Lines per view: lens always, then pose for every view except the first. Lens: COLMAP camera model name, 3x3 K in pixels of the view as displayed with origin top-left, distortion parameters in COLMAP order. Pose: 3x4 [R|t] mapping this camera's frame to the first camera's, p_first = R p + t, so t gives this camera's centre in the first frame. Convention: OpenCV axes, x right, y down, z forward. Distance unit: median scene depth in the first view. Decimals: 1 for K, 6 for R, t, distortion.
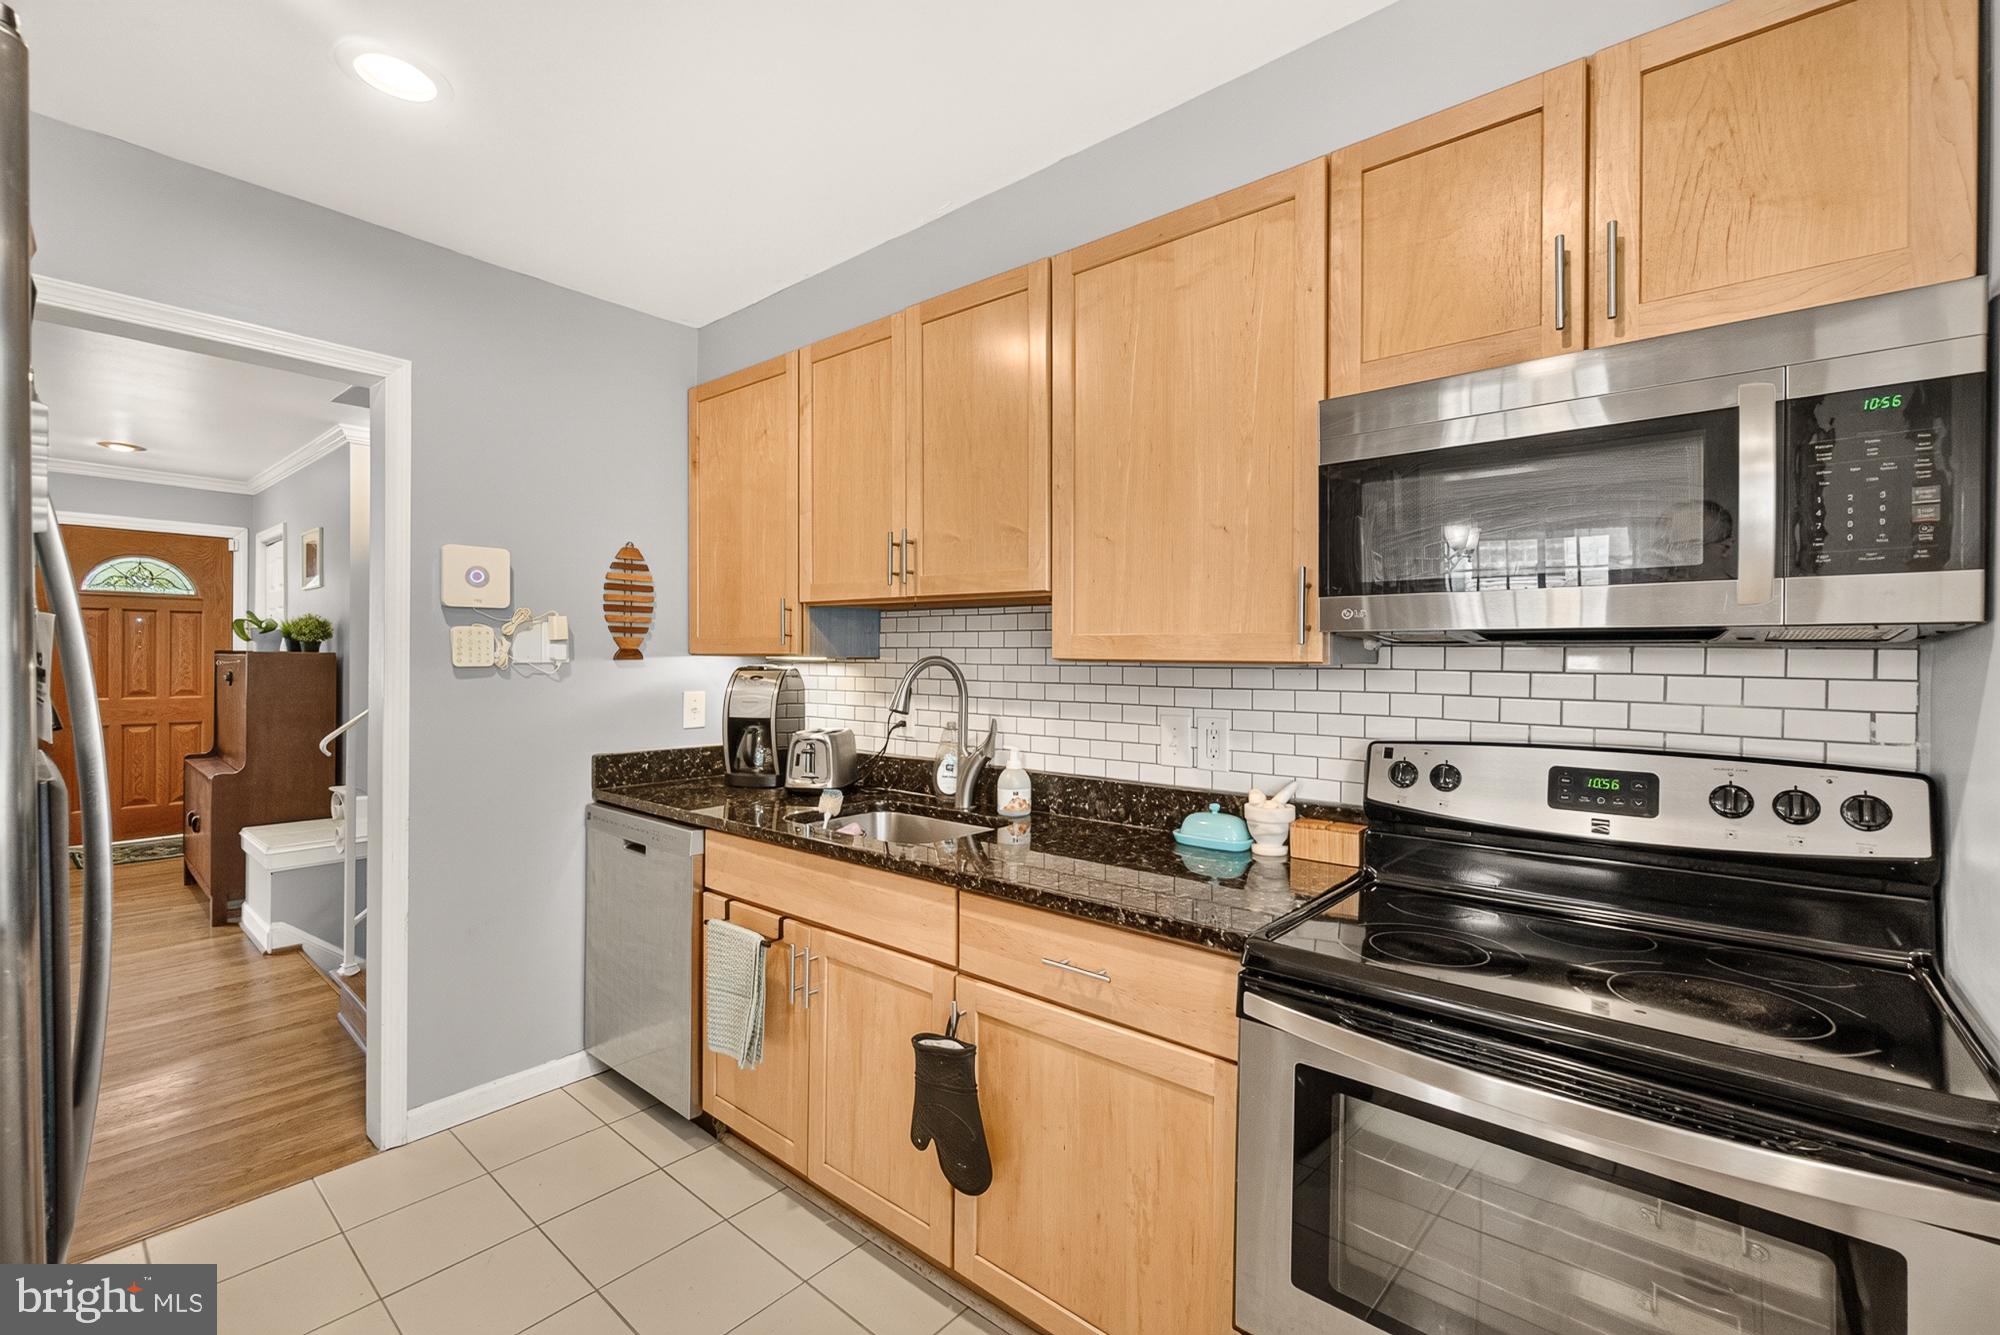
lens RADIAL K [[856.3, 0, 991.9], [0, 856.3, 661.3], [0, 0, 1]] dist [-0.002230, 0.001535]
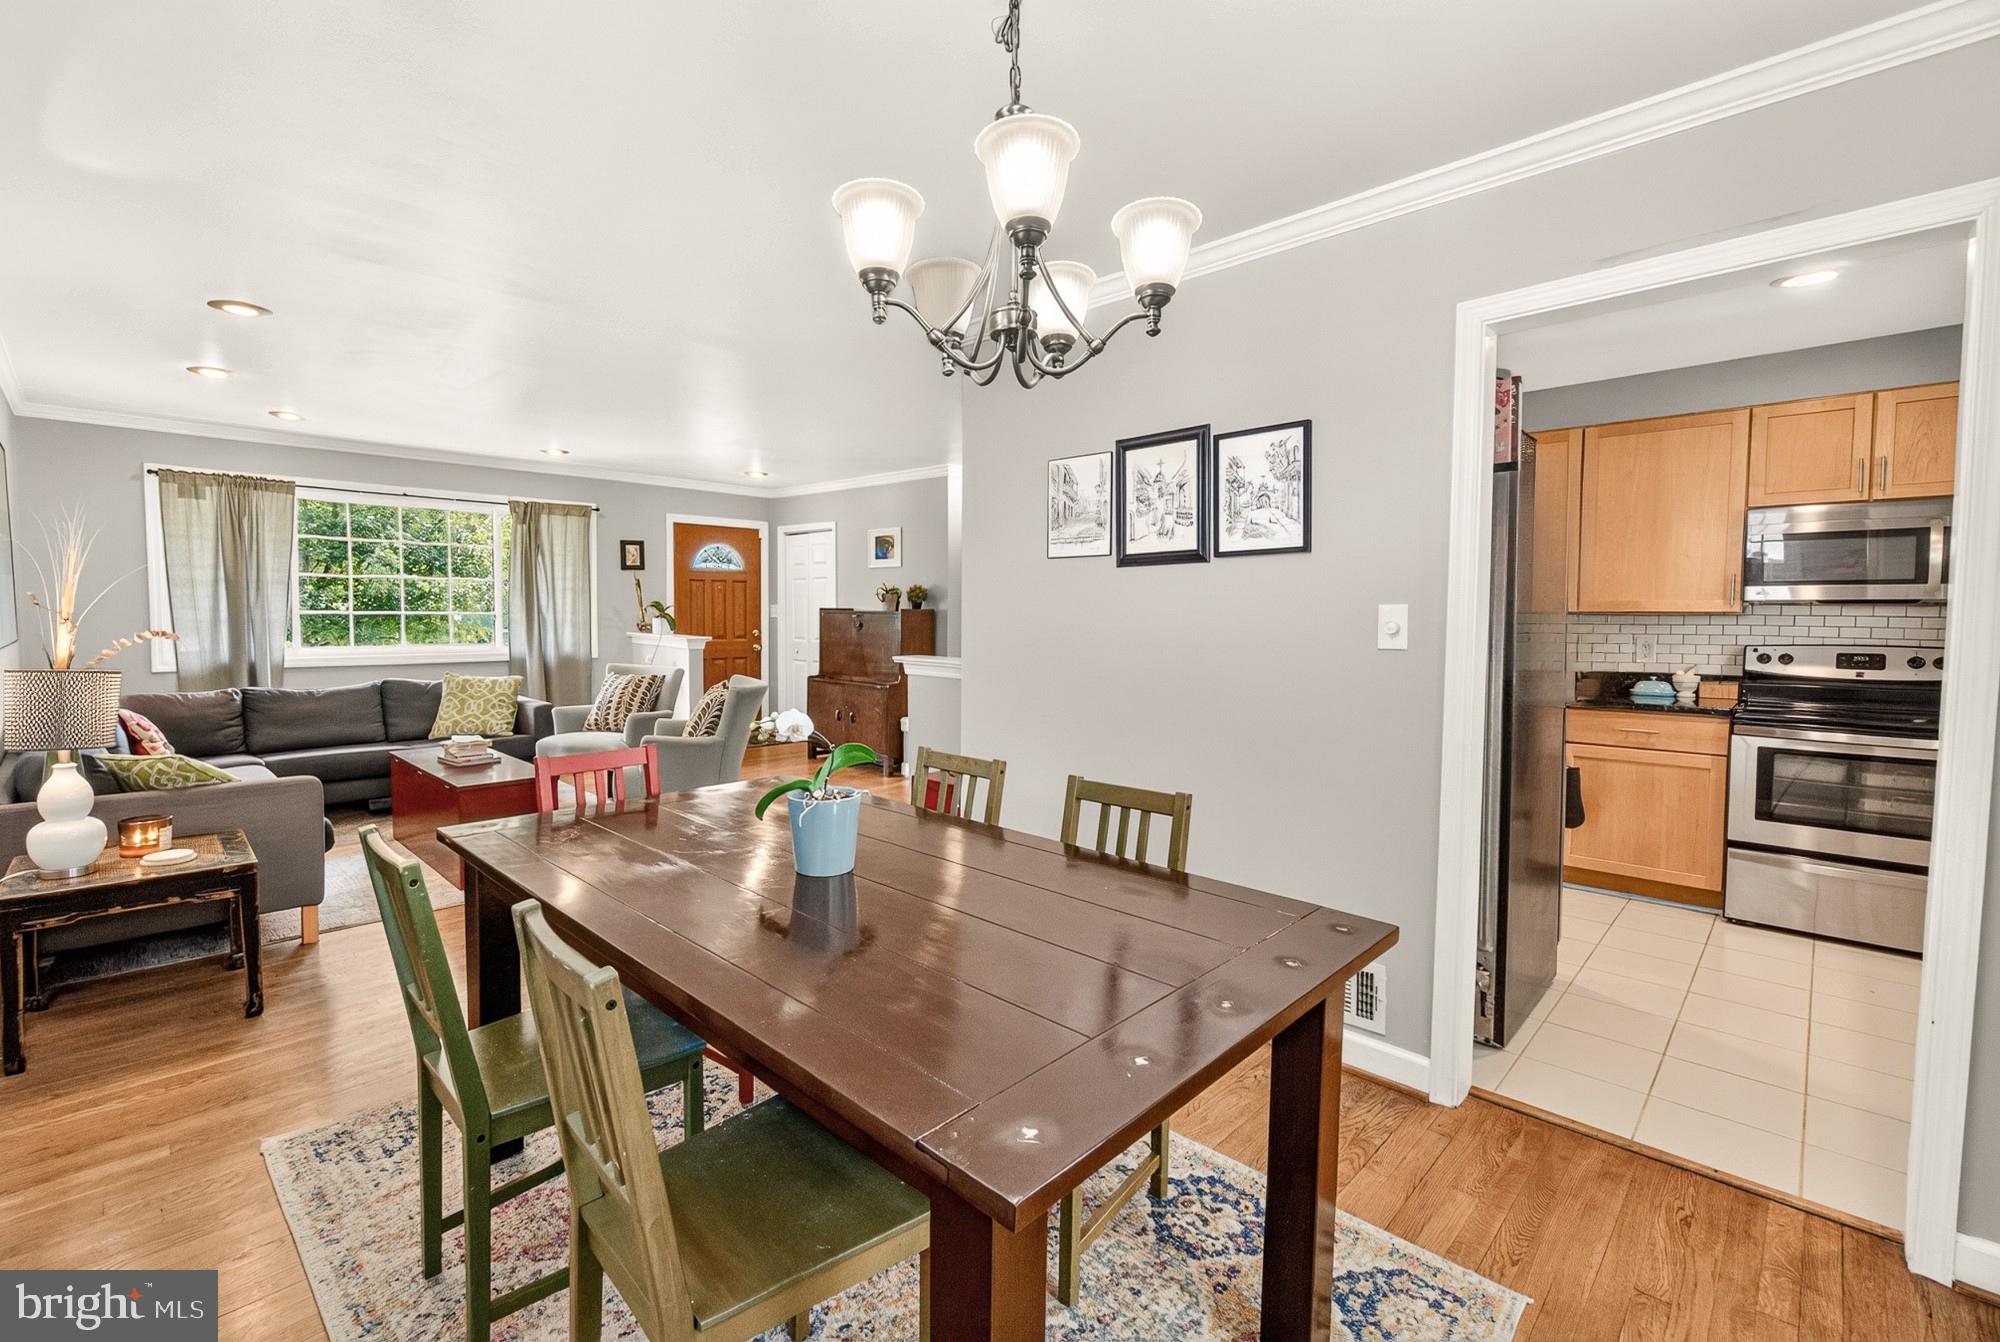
lens RADIAL K [[856.3, 0, 985.0], [0, 856.3, 656.9], [0, 0, 1]] dist [-0.002230, 0.001535]
pose [[0.998098, 0.001056, -0.061635, -1.513539], [0.001884, 0.998864, 0.047620, 0.007549], [0.061616, -0.047646, 0.996962, -1.490372]]
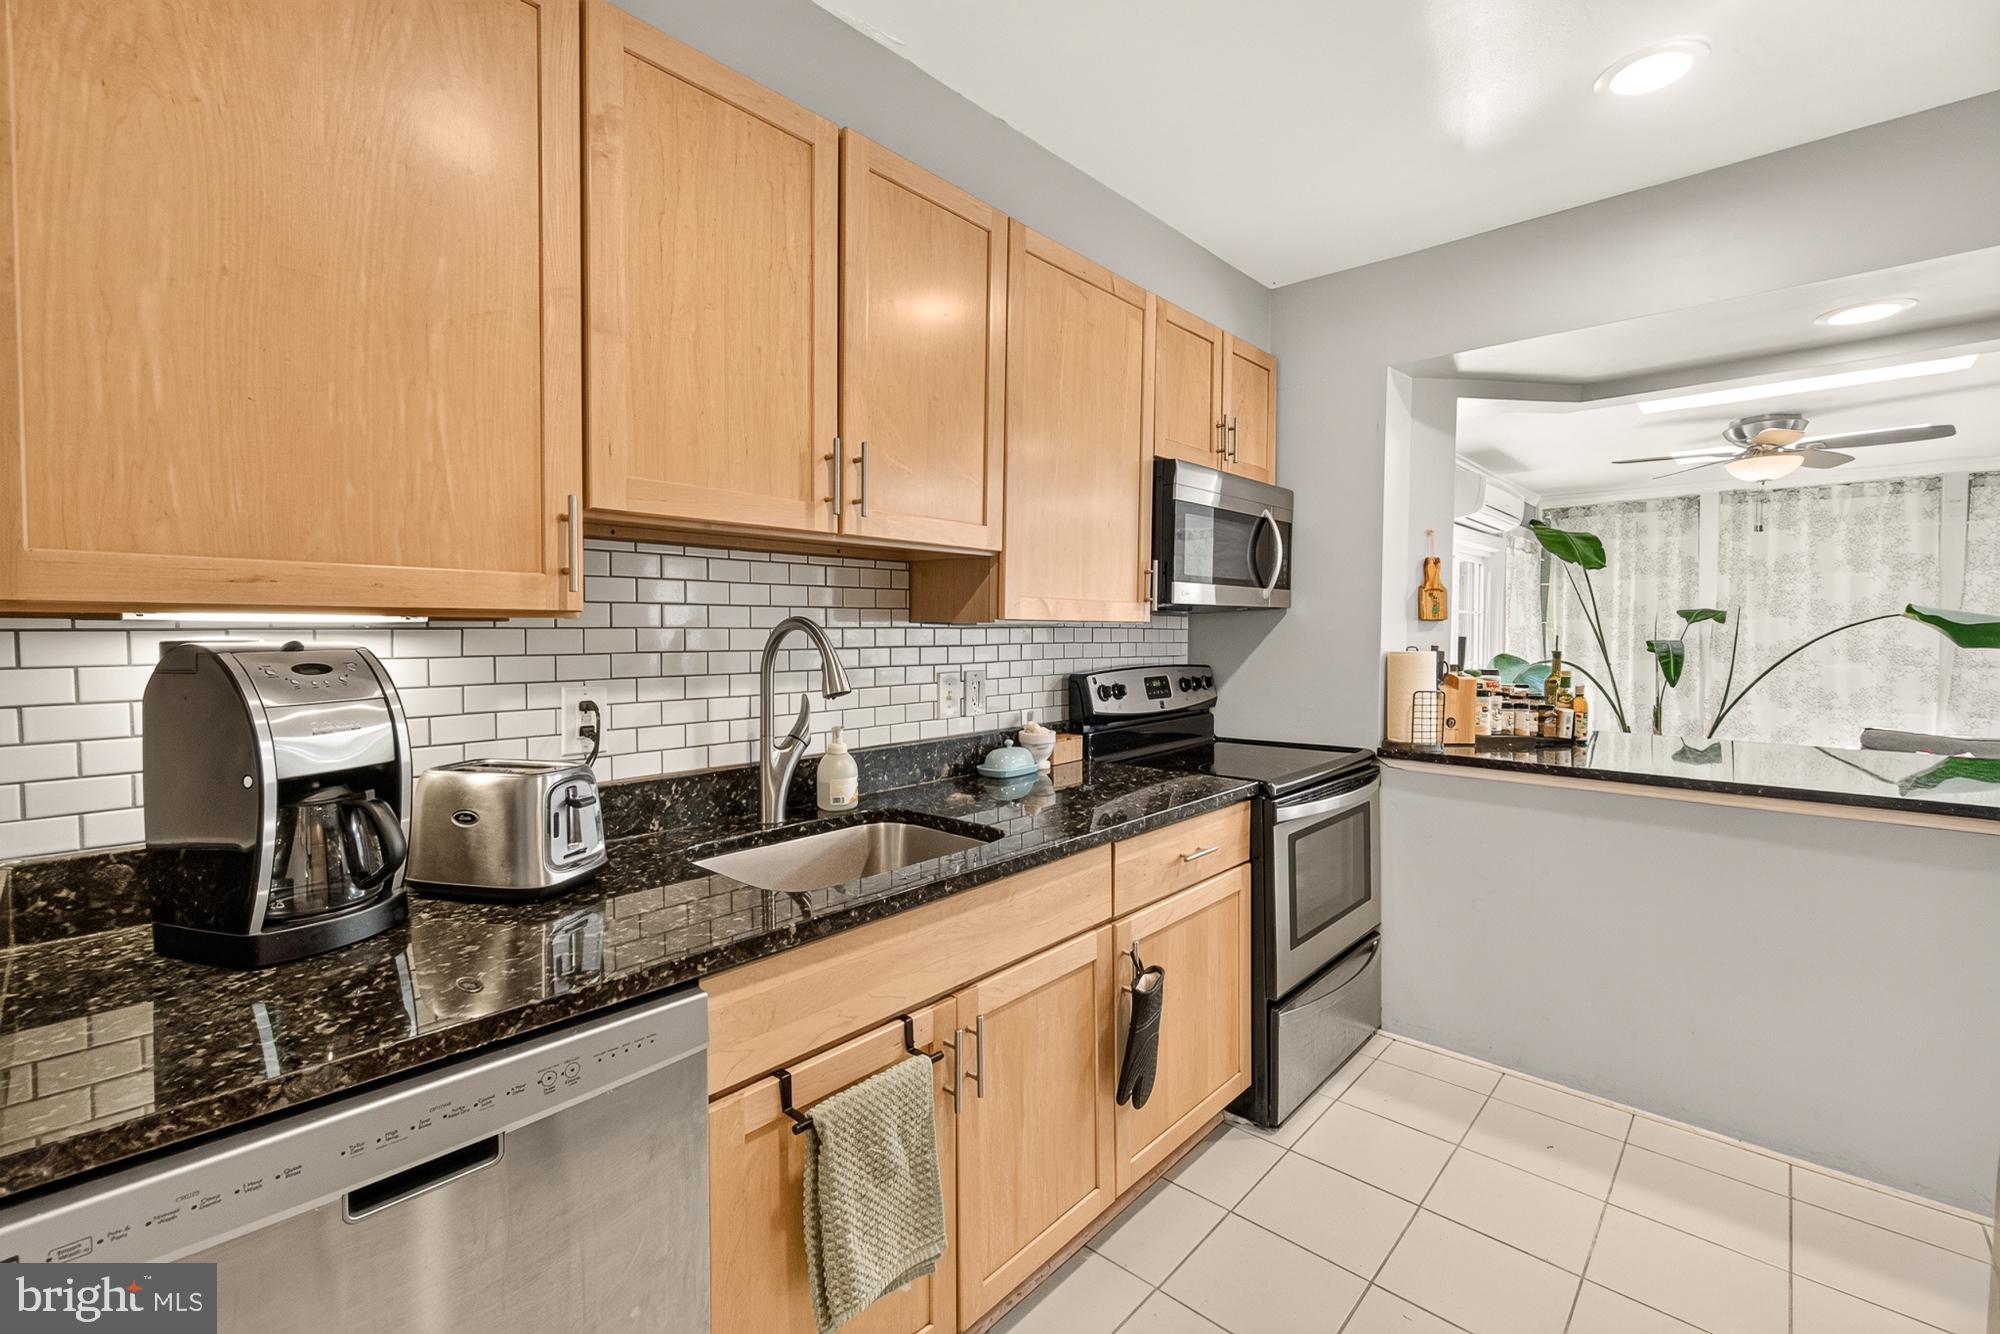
lens RADIAL K [[856.3, 0, 971.3], [0, 856.3, 660.7], [0, 0, 1]] dist [-0.002230, 0.001535]
pose [[0.049783, -0.046043, 0.997698, -1.081741], [0.003859, 0.998938, 0.045907, -0.001581], [-0.998753, 0.001565, 0.049908, 1.132047]]
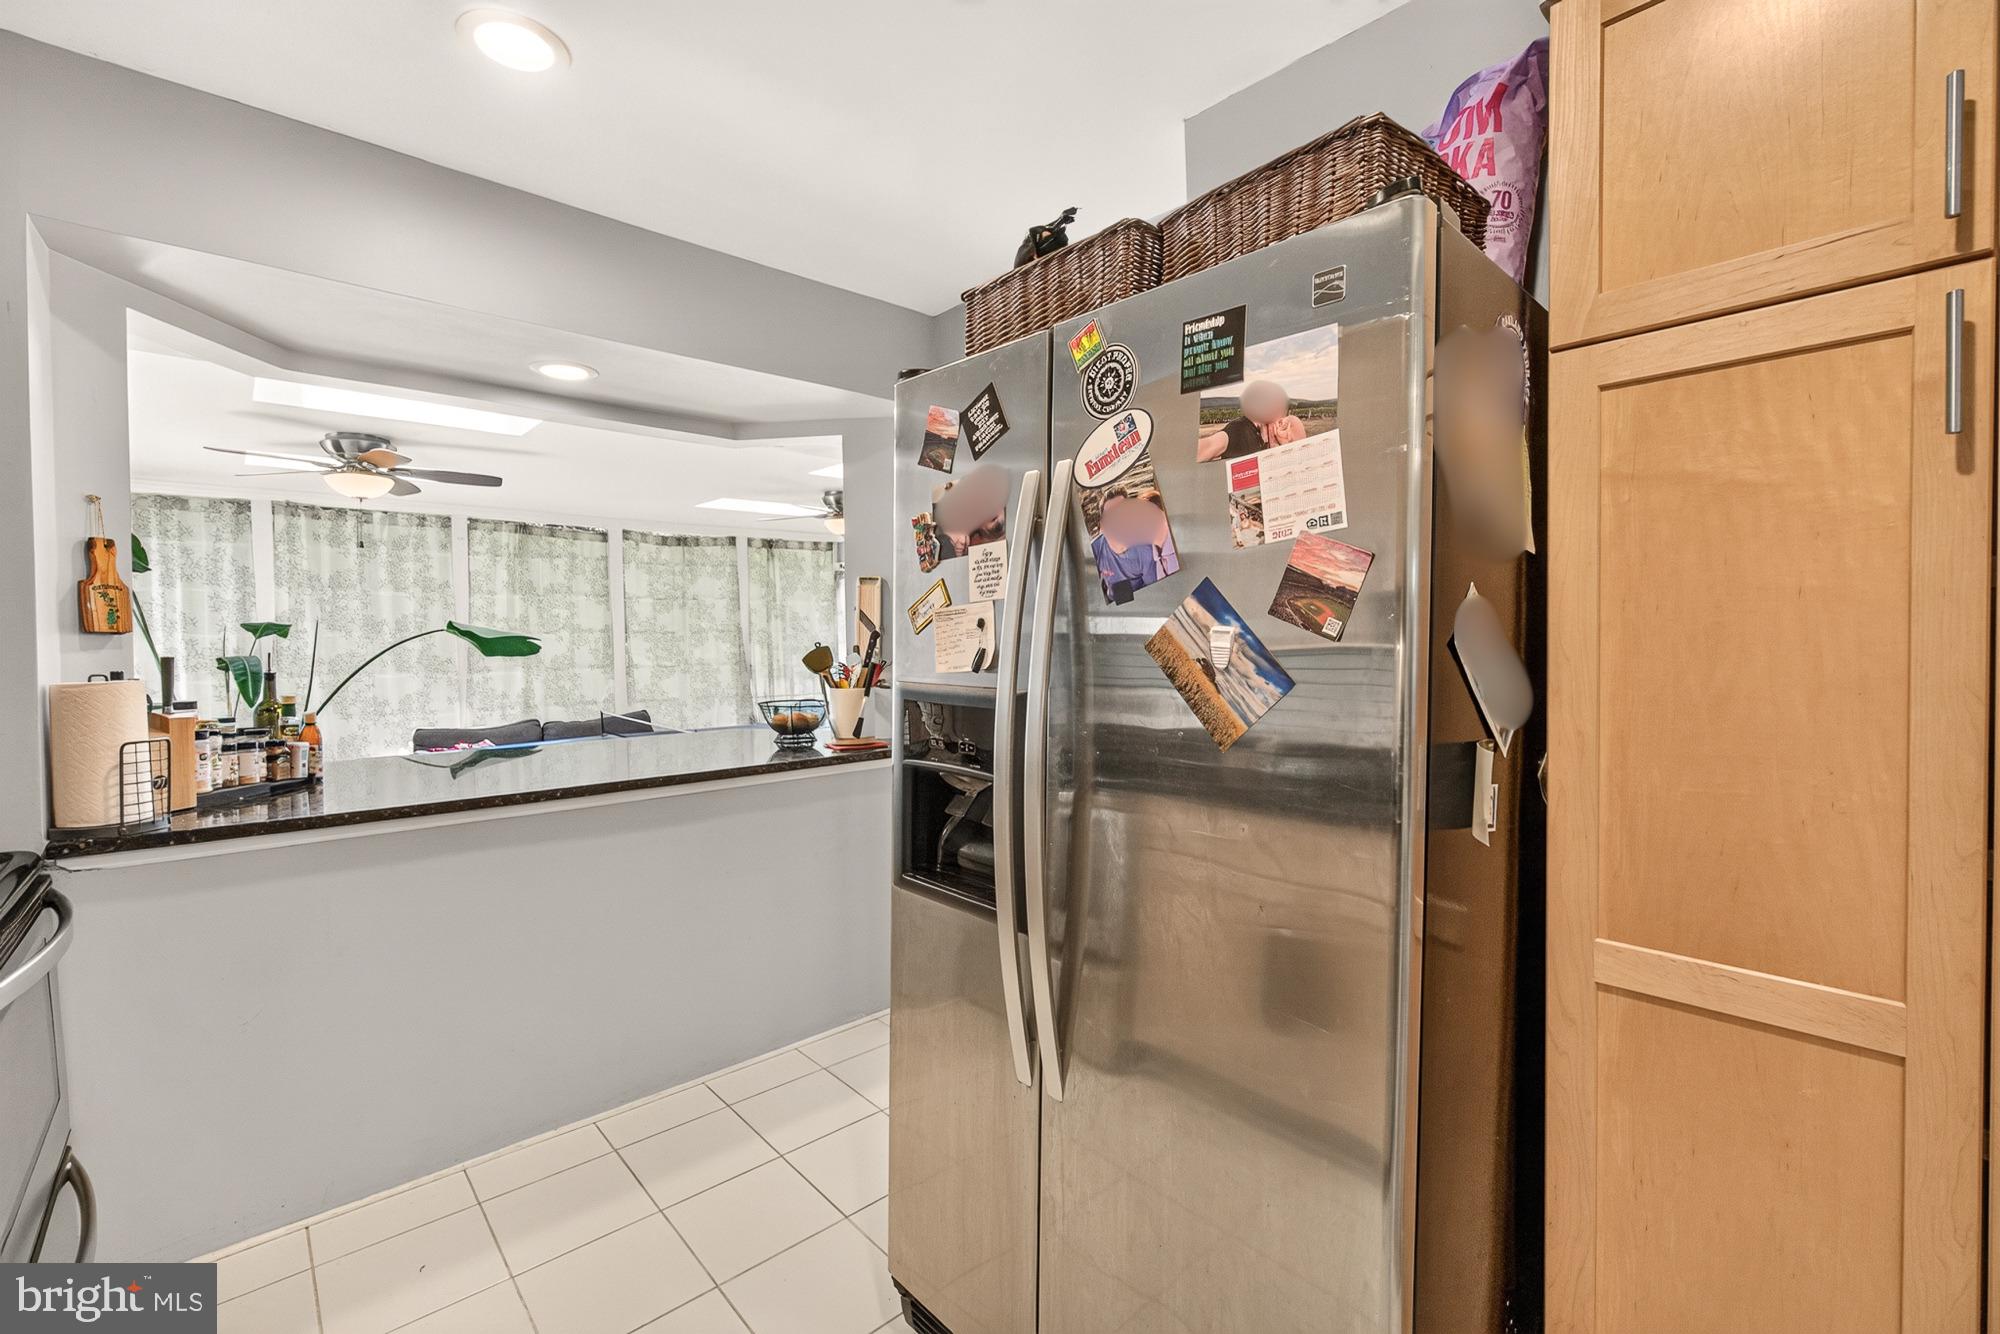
lens RADIAL K [[856.3, 0, 1002.5], [0, 856.3, 658.5], [0, 0, 1]] dist [-0.002230, 0.001535]
pose [[-0.993106, -0.003297, 0.117173, -0.632469], [0.000247, 0.999543, 0.030214, -0.001072], [-0.117219, 0.030035, -0.992652, 1.276113]]
